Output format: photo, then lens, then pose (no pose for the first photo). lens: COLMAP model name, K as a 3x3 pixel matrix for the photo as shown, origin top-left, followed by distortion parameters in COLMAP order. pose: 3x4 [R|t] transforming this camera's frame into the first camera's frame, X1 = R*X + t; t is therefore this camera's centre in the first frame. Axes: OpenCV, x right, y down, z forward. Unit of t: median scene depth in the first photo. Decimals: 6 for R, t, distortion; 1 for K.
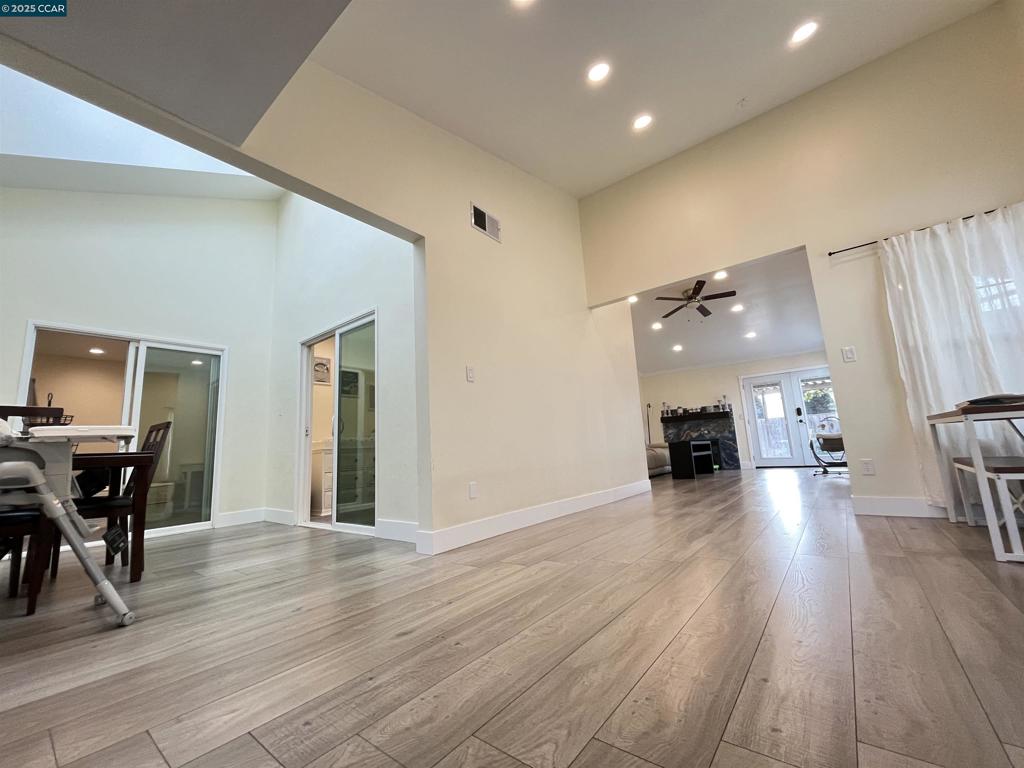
lens RADIAL K [[412.6, 0, 505.7], [0, 412.6, 384.6], [0, 0, 1]] dist [-0.004672, -0.000408]
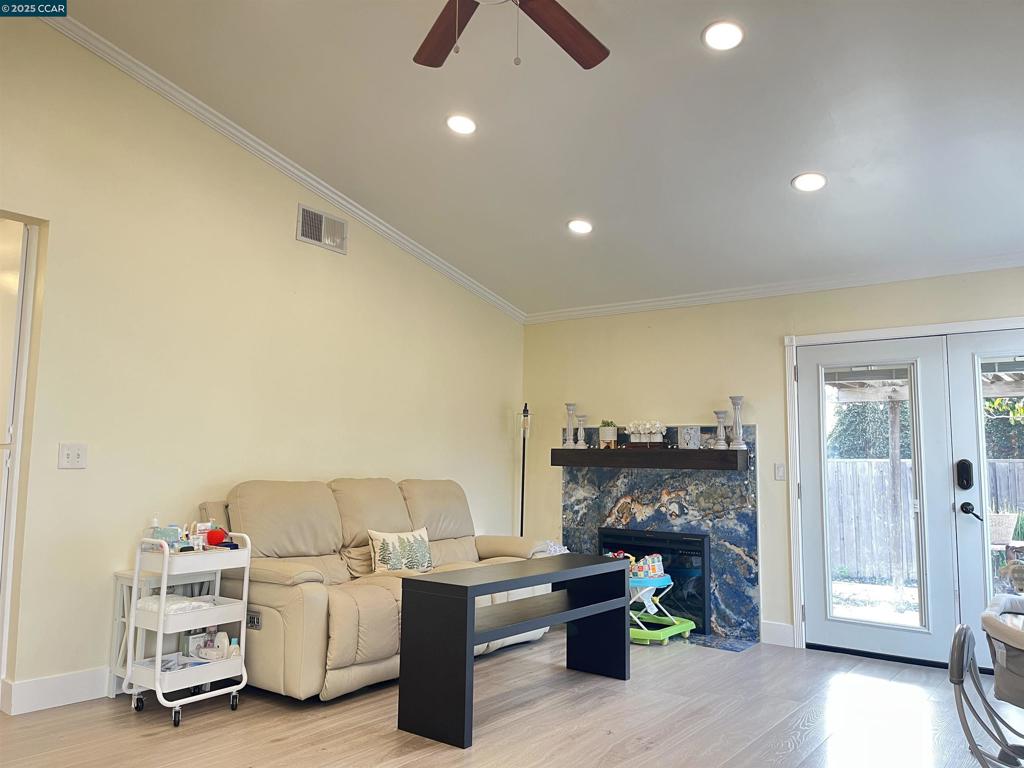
lens RADIAL K [[772.9, 0, 513.5], [0, 772.9, 379.3], [0, 0, 1]] dist [0.040674, -0.009287]
pose [[0.997167, 0.070936, 0.025001, 0.673810], [-0.072212, 0.995902, 0.054450, -0.011286], [-0.021036, -0.056101, 0.998203, 0.825215]]
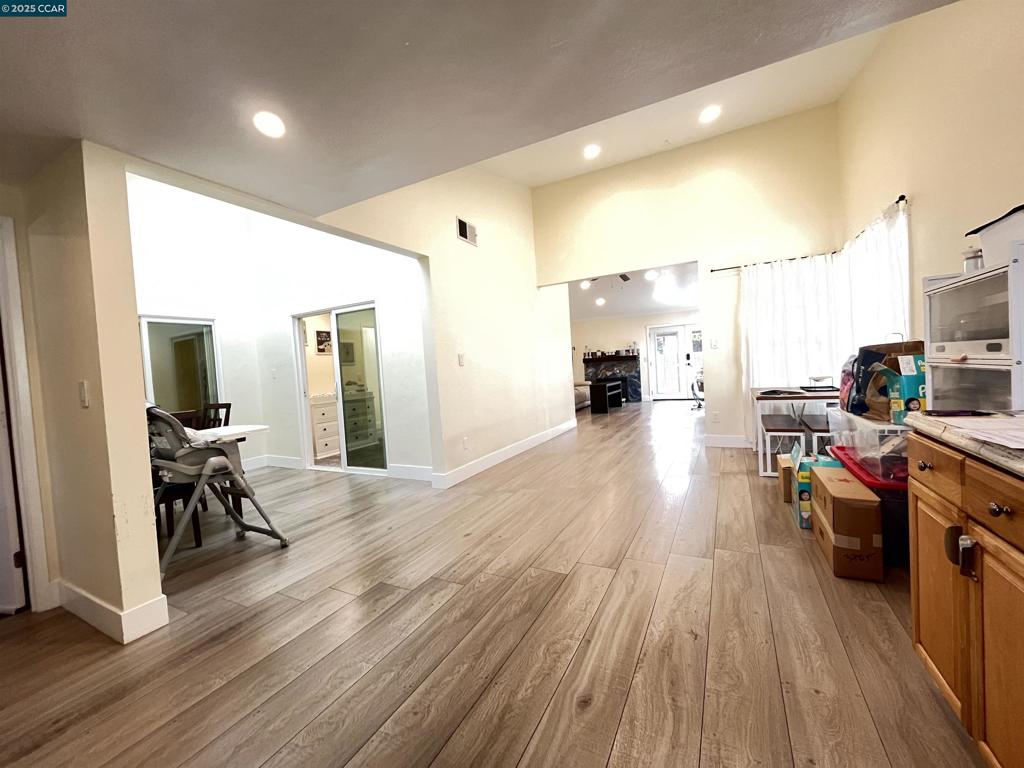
lens RADIAL K [[412.6, 0, 505.0], [0, 412.6, 384.7], [0, 0, 1]] dist [-0.004672, -0.000408]
pose [[0.982381, -0.016378, 0.186169, -0.133300], [-0.019484, 0.981749, 0.189180, -0.136946], [-0.185869, -0.189474, 0.964133, -0.230034]]
